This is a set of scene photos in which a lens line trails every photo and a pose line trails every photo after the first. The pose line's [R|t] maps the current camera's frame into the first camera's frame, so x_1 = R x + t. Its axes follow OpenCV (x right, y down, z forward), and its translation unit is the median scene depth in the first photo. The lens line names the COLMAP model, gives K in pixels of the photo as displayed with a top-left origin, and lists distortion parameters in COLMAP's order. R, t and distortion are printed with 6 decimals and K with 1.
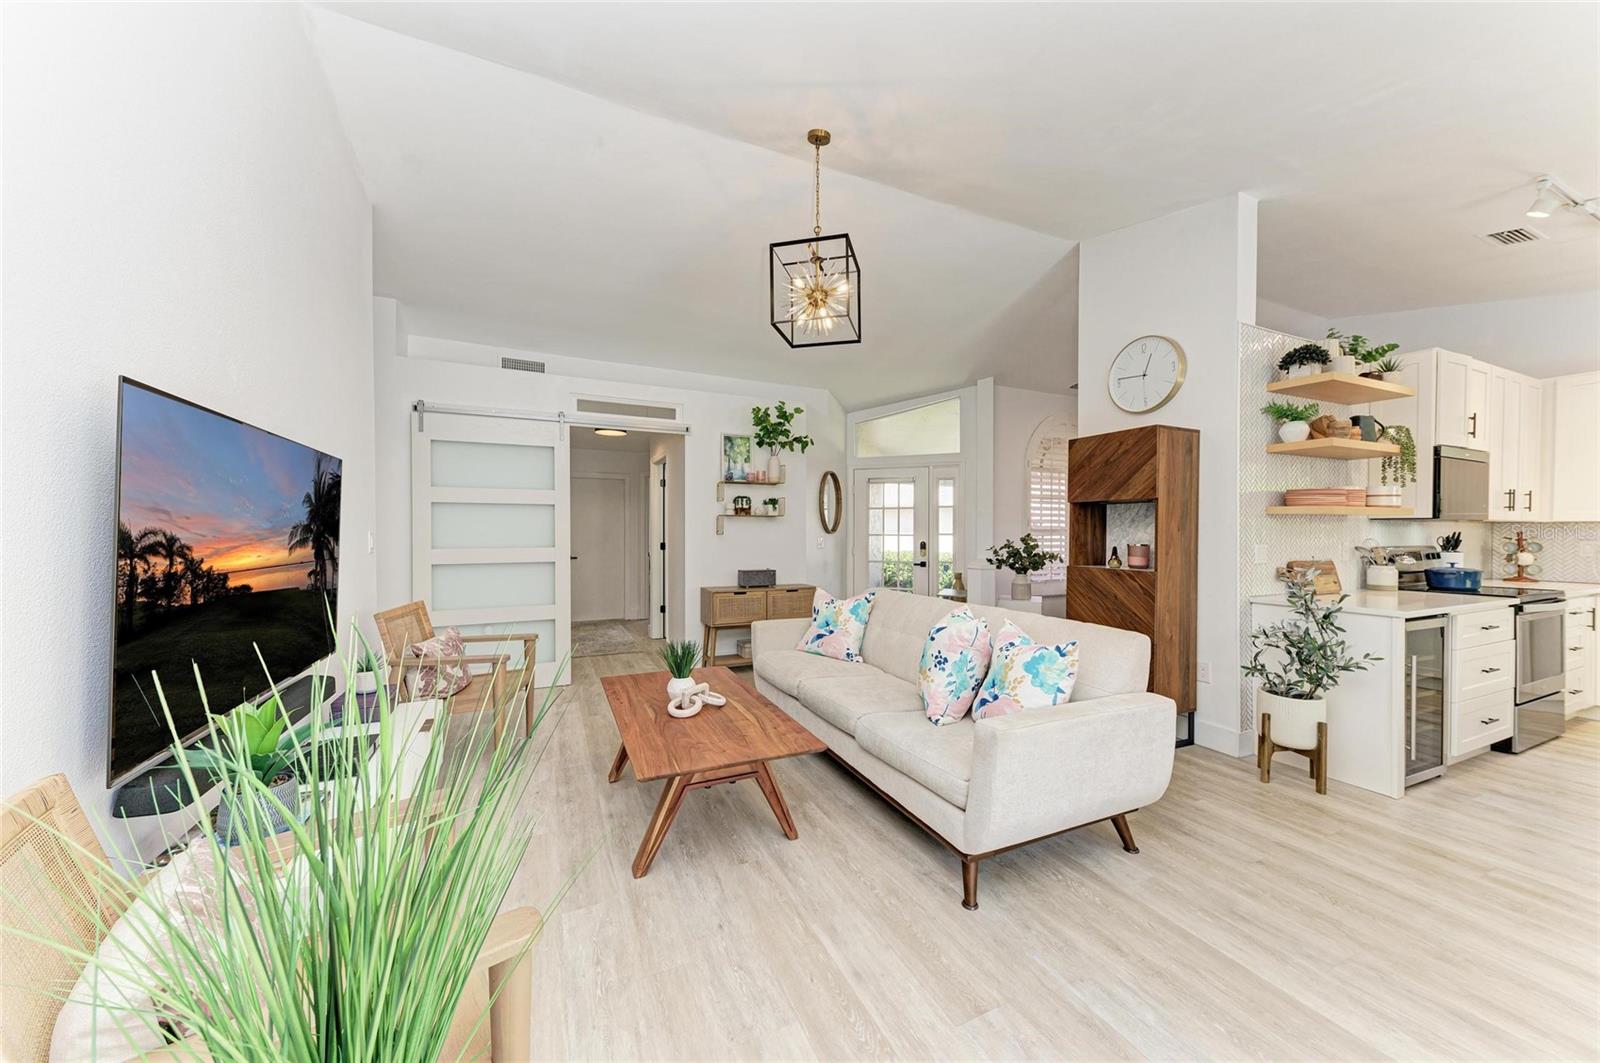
lens RADIAL K [[557.5, 0, 806.1], [0, 557.5, 537.1], [0, 0, 1]] dist [0.009547, -0.003468]
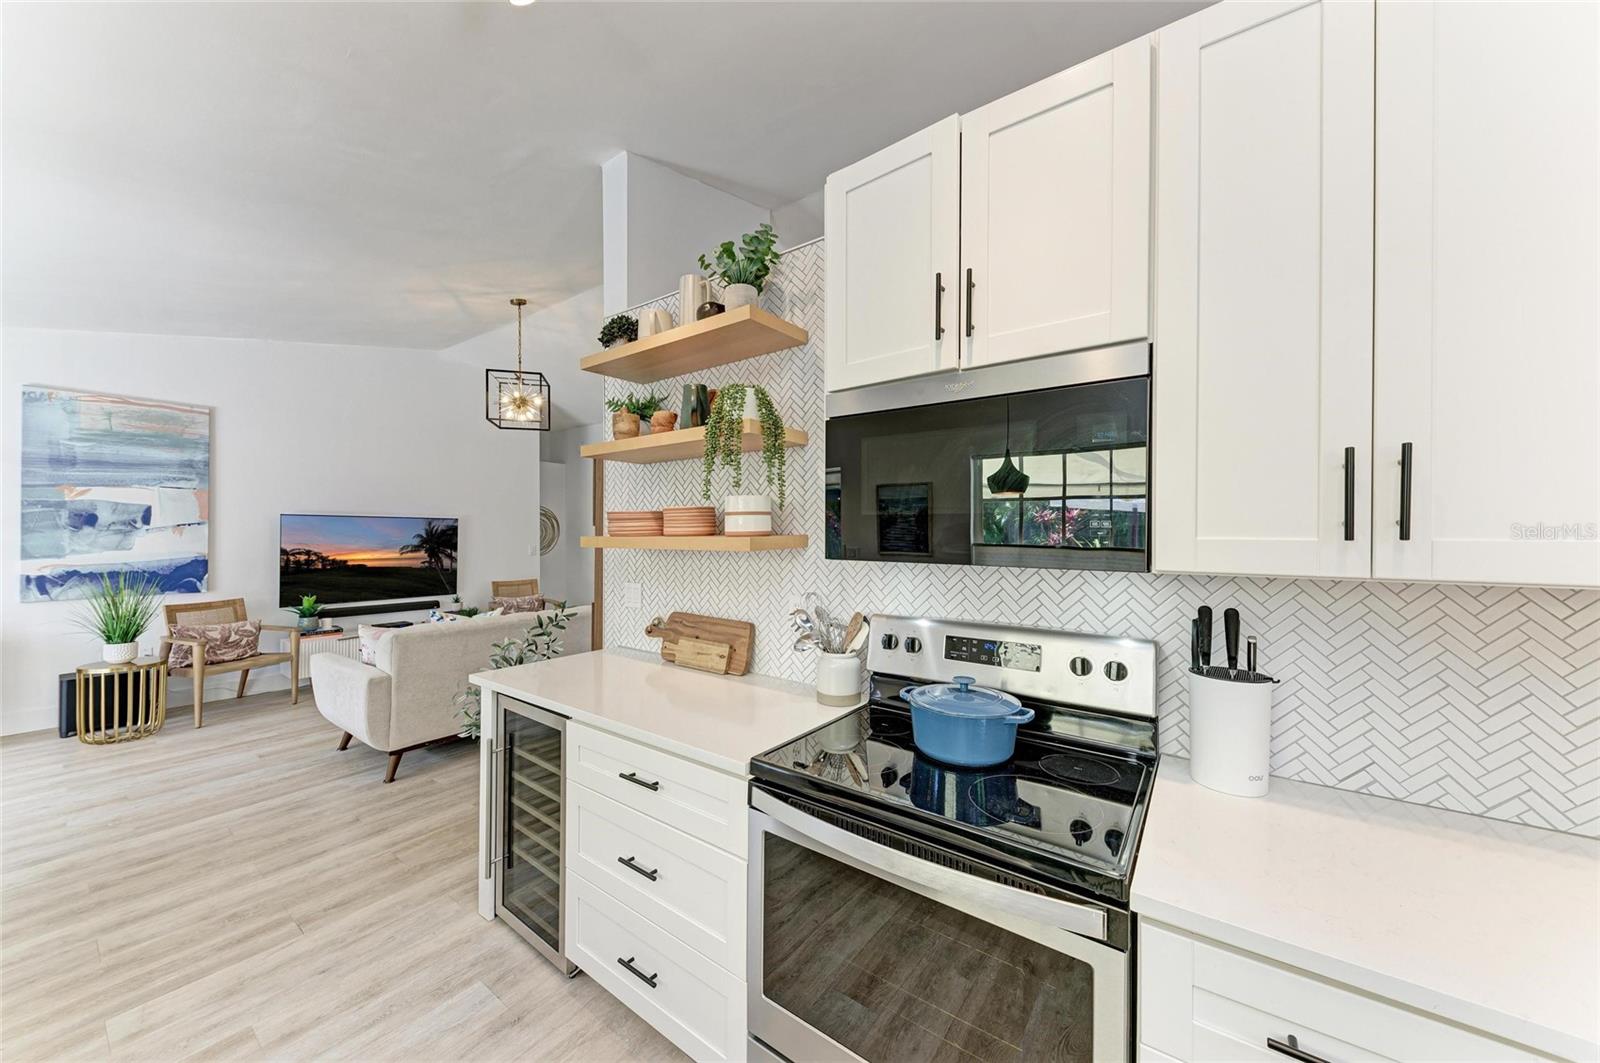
lens RADIAL K [[557.5, 0, 792.6], [0, 557.5, 537.0], [0, 0, 1]] dist [0.009547, -0.003468]
pose [[0.496240, 0.005525, -0.868168, 1.568414], [-0.012109, 0.999927, -0.000558, -0.052435], [0.868101, 0.010790, 0.496271, 0.793103]]
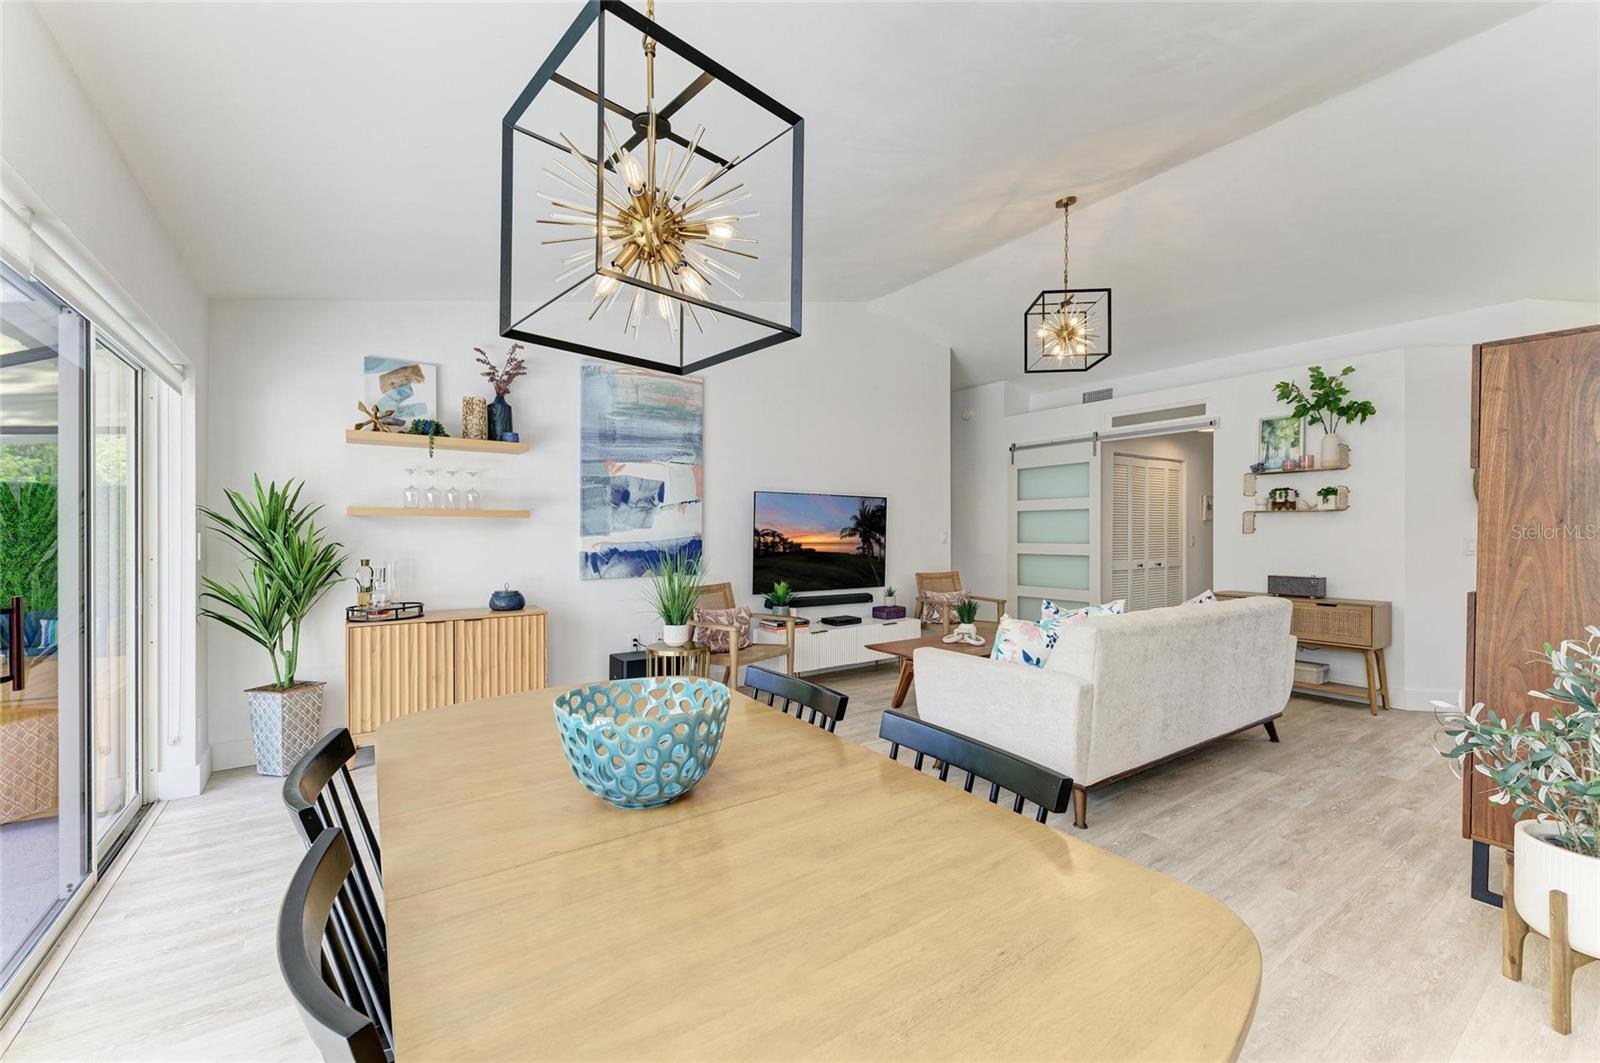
lens RADIAL K [[644.2, 0, 803.2], [0, 644.2, 535.0], [0, 0, 1]] dist [0.010858, -0.002168]
pose [[0.176572, 0.002234, -0.984285, 1.145671], [-0.009546, 0.999954, 0.000558, 0.006736], [0.984241, 0.009297, 0.176585, 0.186671]]
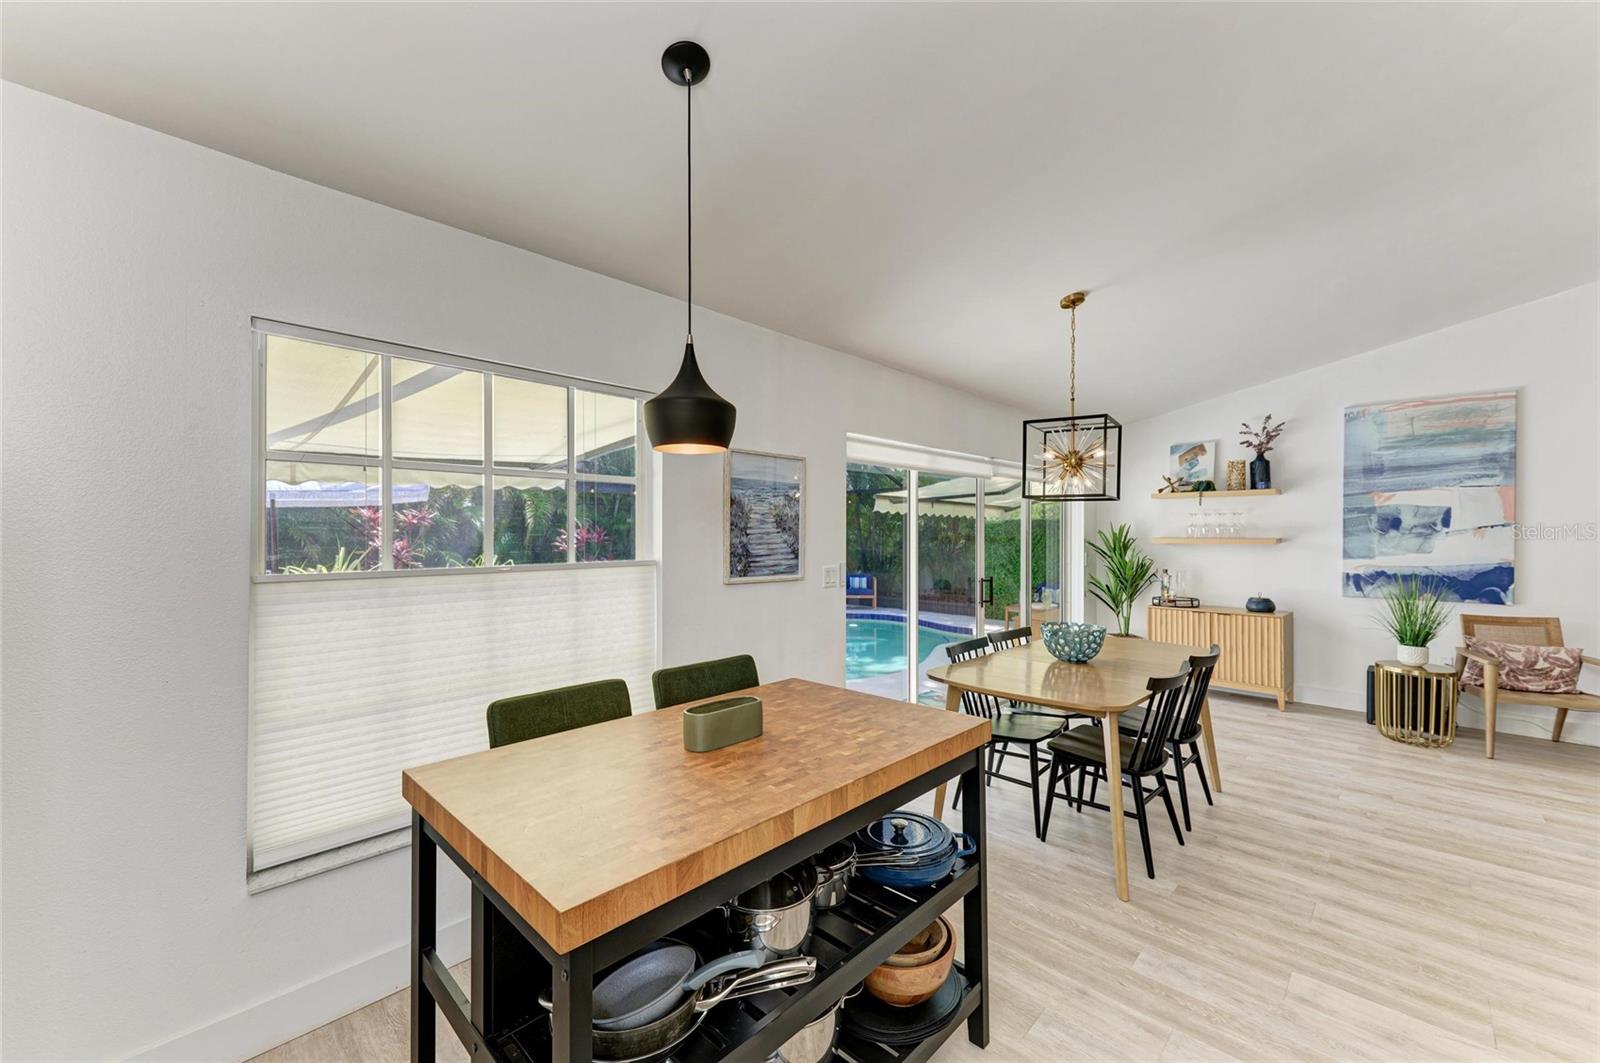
lens RADIAL K [[624.2, 0, 812.5], [0, 624.2, 534.5], [0, 0, 1]] dist [0.020943, -0.006165]
pose [[-0.928281, -0.000830, -0.371878, 1.516327], [-0.004626, 0.999946, 0.009315, -0.054419], [0.371850, 0.010367, -0.928235, 0.919192]]
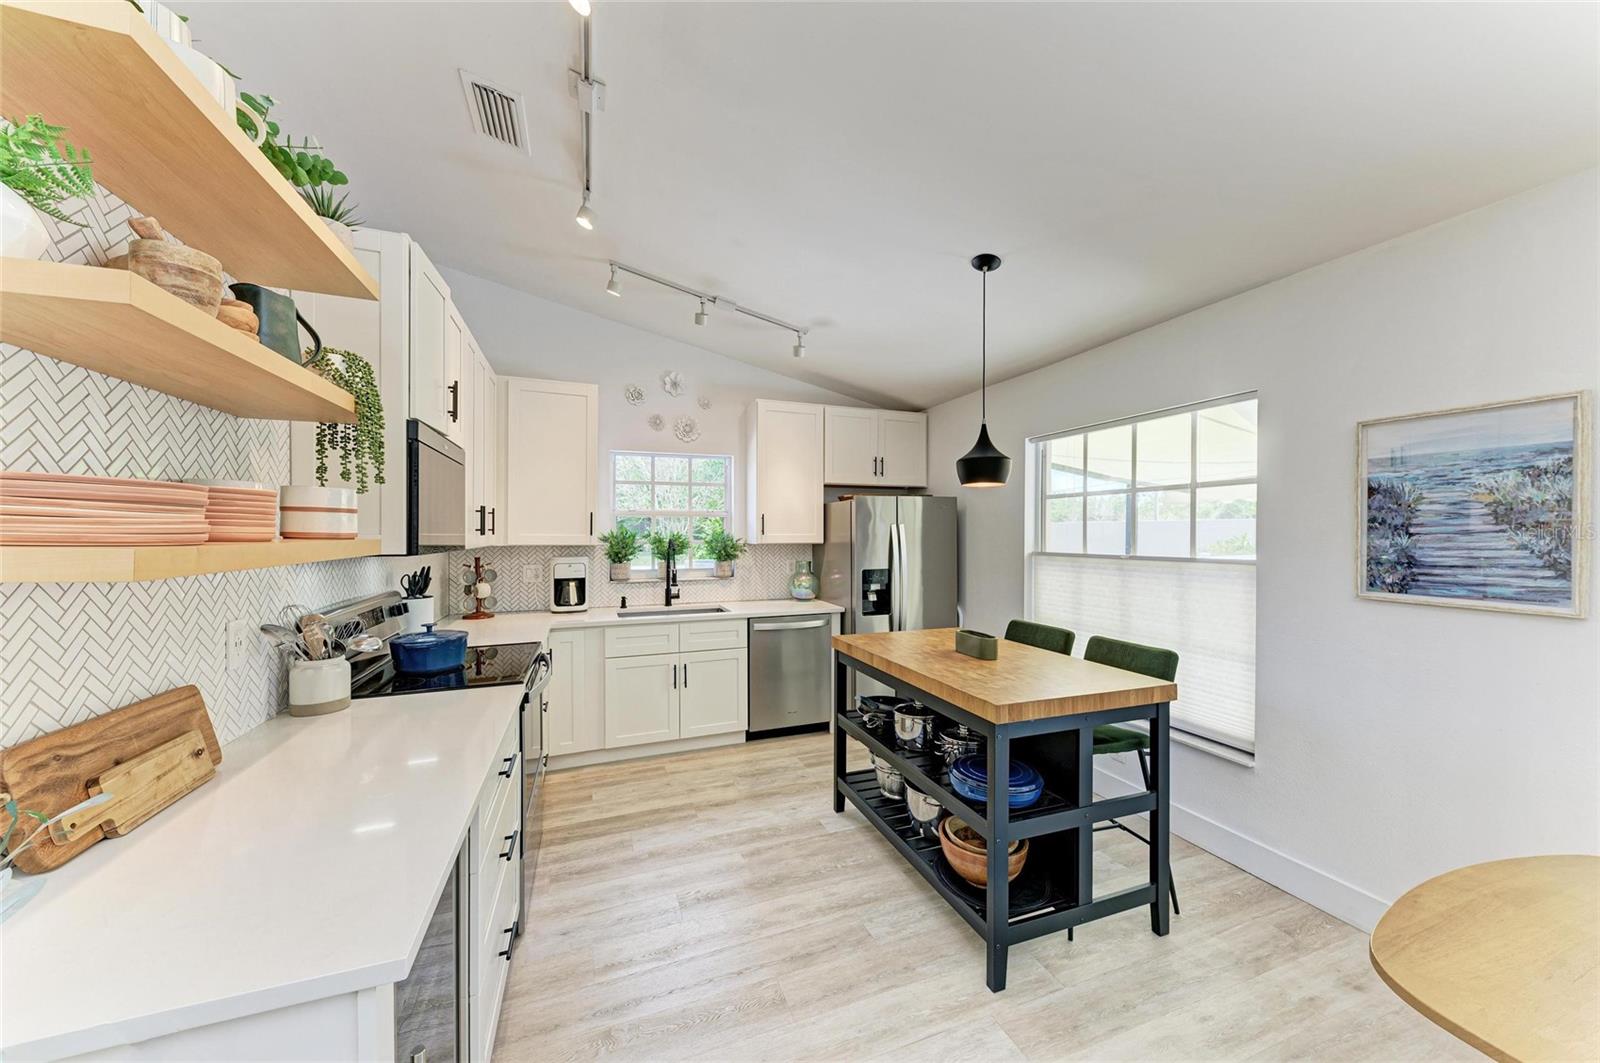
lens RADIAL K [[557.5, 0, 798.5], [0, 557.5, 533.6], [0, 0, 1]] dist [0.009547, -0.003468]
pose [[0.070167, -0.003329, 0.997530, 0.647253], [0.010206, 0.999944, 0.002619, -0.054398], [-0.997483, 0.009997, 0.070197, 0.624761]]
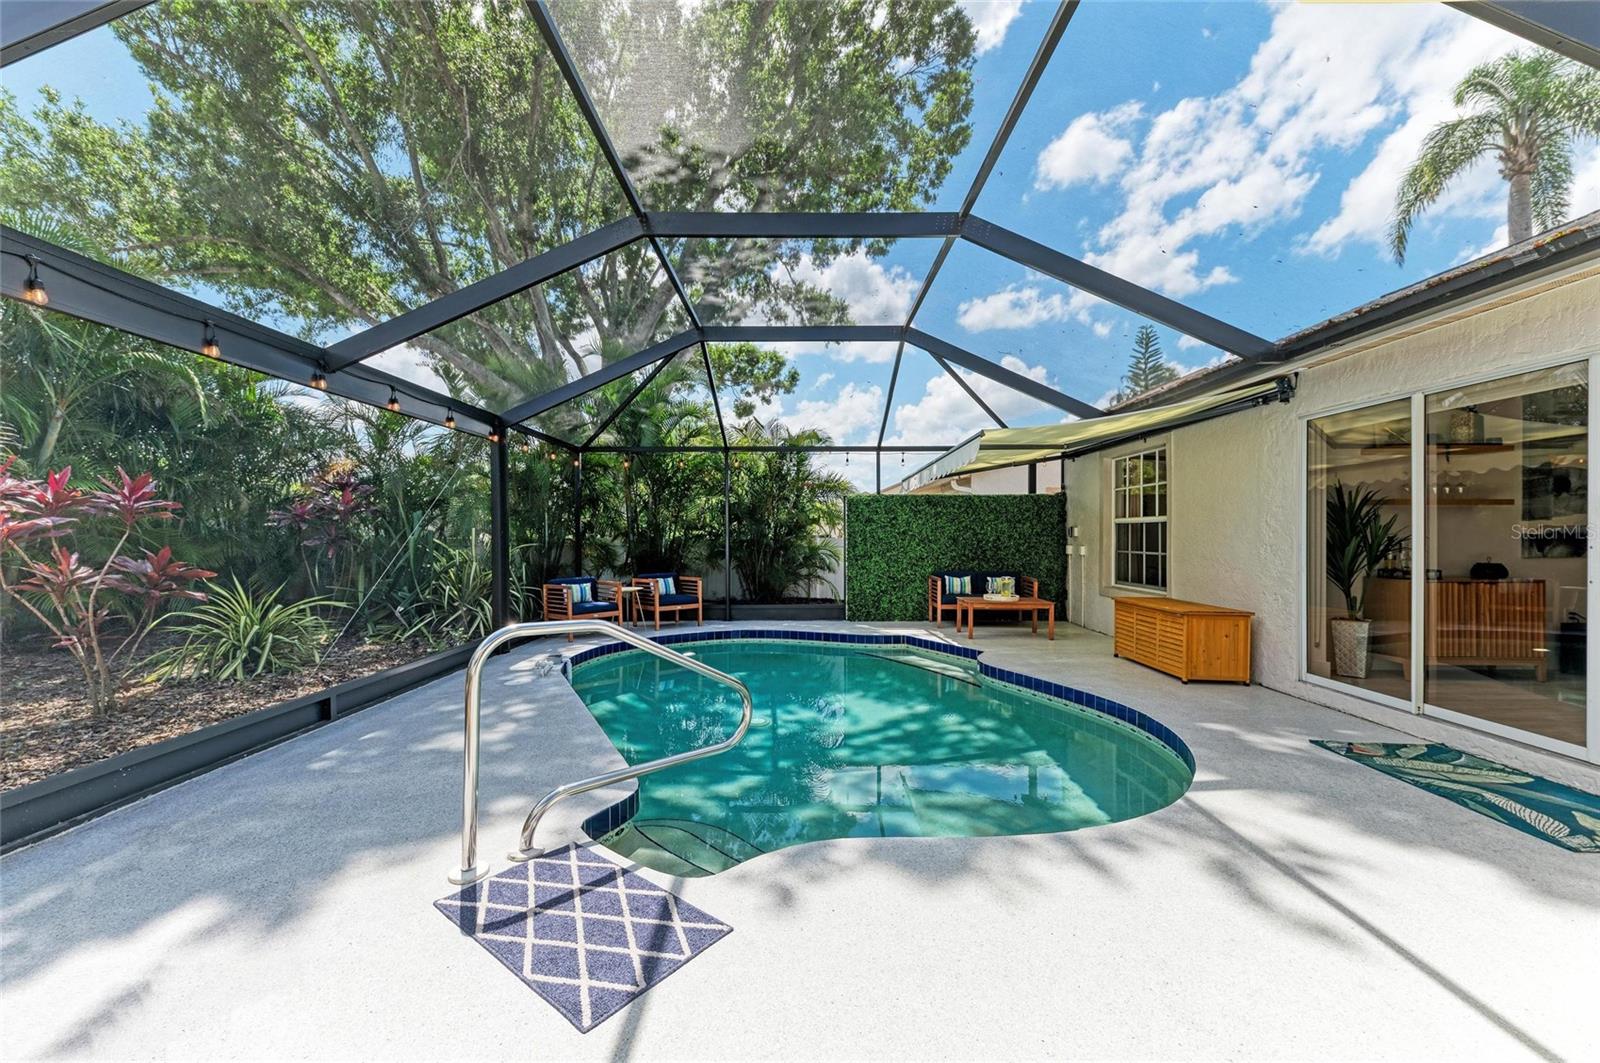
lens RADIAL K [[644.2, 0, 803.7], [0, 644.2, 530.9], [0, 0, 1]] dist [0.010858, -0.002168]
pose [[-0.419815, -0.004858, -0.907597, 1.924580], [-0.008750, 0.999961, -0.001305, 0.056972], [0.907568, 0.007394, -0.419841, -0.967716]]
